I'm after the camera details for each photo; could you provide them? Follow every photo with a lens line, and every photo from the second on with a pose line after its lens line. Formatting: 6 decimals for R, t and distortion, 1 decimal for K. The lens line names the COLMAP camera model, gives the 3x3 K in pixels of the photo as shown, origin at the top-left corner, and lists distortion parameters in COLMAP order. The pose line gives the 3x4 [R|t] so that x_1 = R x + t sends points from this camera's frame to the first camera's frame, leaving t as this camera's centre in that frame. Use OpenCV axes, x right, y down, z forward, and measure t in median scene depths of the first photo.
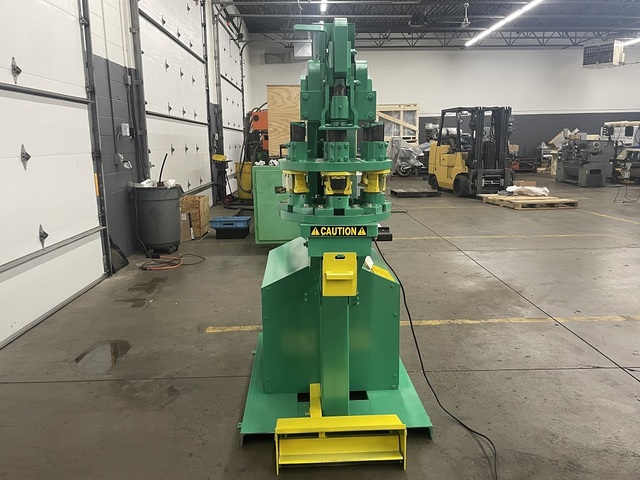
lens RADIAL K [[509.4, 0, 320.0], [0, 509.4, 240.0], [0, 0, 1]] dist [0.051894, -0.004160]
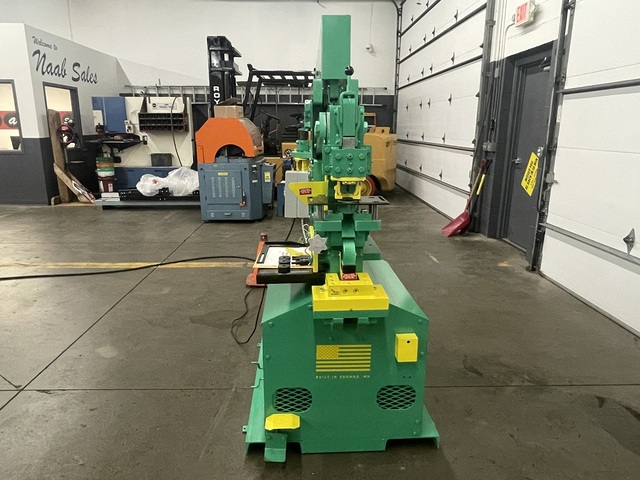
lens RADIAL K [[432.0, 0, 320.0], [0, 432.0, 240.0], [0, 0, 1]] dist [-0.001907, -0.002809]
pose [[-0.999907, 0.011132, -0.007864, 0.034137], [0.006691, 0.903578, 0.428371, -0.261880], [0.011874, 0.428279, -0.903569, 1.264712]]
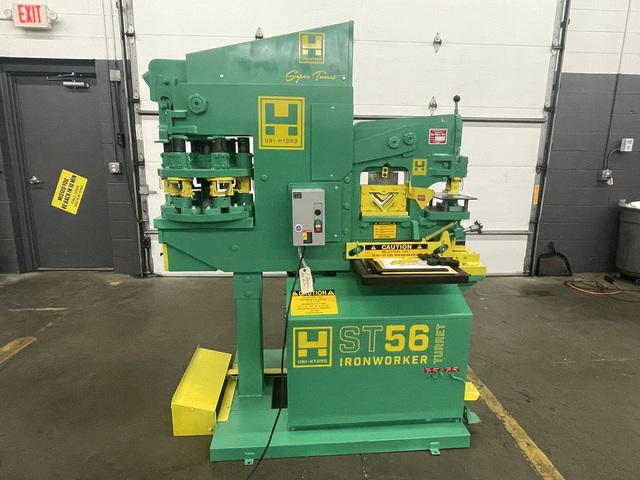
lens RADIAL K [[377.0, 0, 320.0], [0, 377.0, 240.0], [0, 0, 1]] dist [-0.001712, 0.000345]
pose [[0.026751, 0.228383, -0.973204, 0.504722], [-0.202069, 0.954690, 0.218484, -0.129565], [0.979006, 0.190809, 0.071688, 0.659351]]
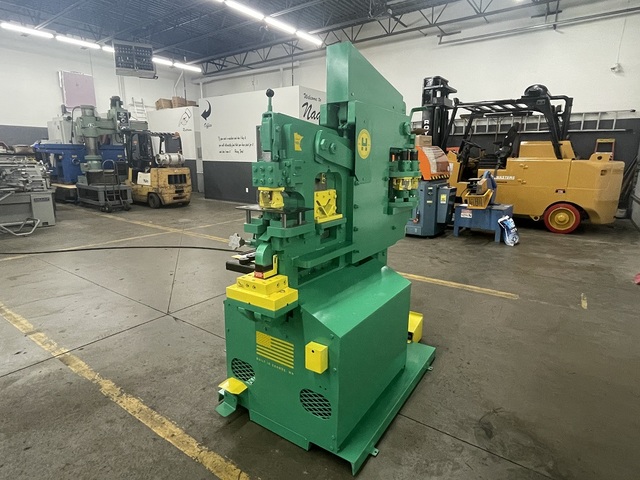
lens RADIAL K [[363.8, 0, 320.0], [0, 363.8, 240.0], [0, 0, 1]] dist [-0.002565, 0.000852]
pose [[-0.804925, -0.120333, 0.581048, -0.284875], [0.119816, 0.926091, 0.357770, -0.219807], [-0.581154, 0.357597, -0.731016, 1.138813]]
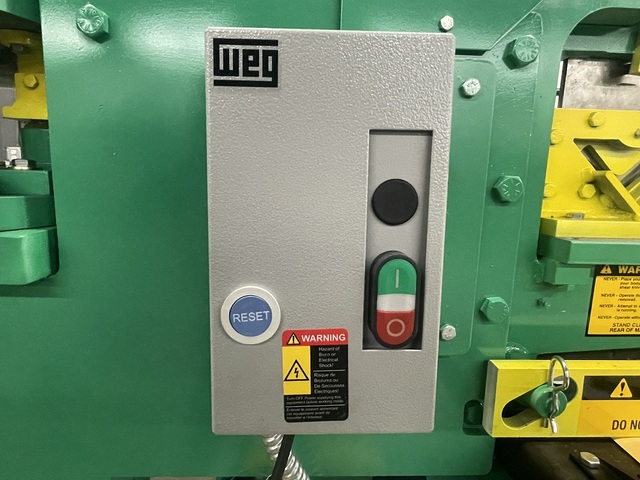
lens RADIAL K [[381.4, 0, 310.6], [0, 381.4, 238.9], [0, 0, 1]] dist [0.001383, 0.000734]
pose [[-0.001671, 0.169599, -0.985512, 0.136882], [-0.222612, 0.960721, 0.165710, -0.066208], [0.974906, 0.219664, 0.036150, 0.668062]]
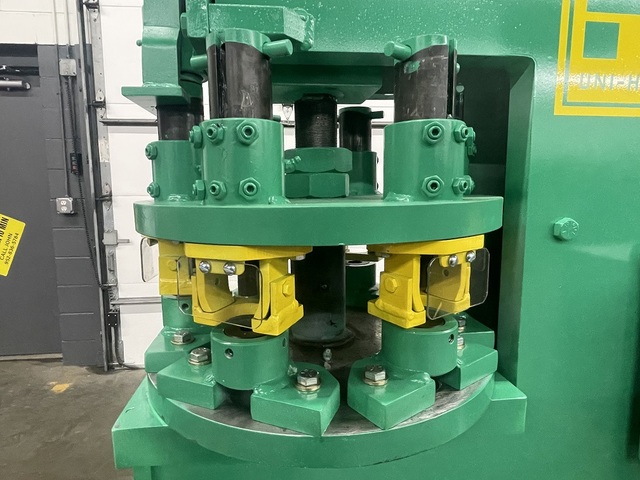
lens RADIAL K [[381.4, 0, 310.6], [0, 381.4, 238.9], [0, 0, 1]] dist [0.001383, 0.000734]
pose [[0.065000, 0.138872, -0.988175, 0.152862], [-0.179681, 0.975712, 0.125302, -0.085996], [0.981575, 0.169412, 0.088374, 0.526156]]
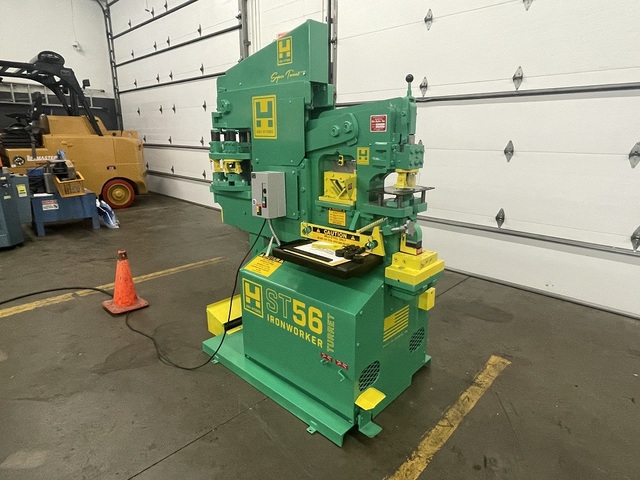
lens RADIAL K [[377.0, 0, 320.0], [0, 377.0, 240.0], [0, 0, 1]] dist [-0.001712, 0.000345]
pose [[-0.713950, 0.195399, -0.672380, 0.389623], [-0.129160, 0.907042, 0.400739, -0.223857], [0.688181, 0.372952, -0.622345, 1.088759]]
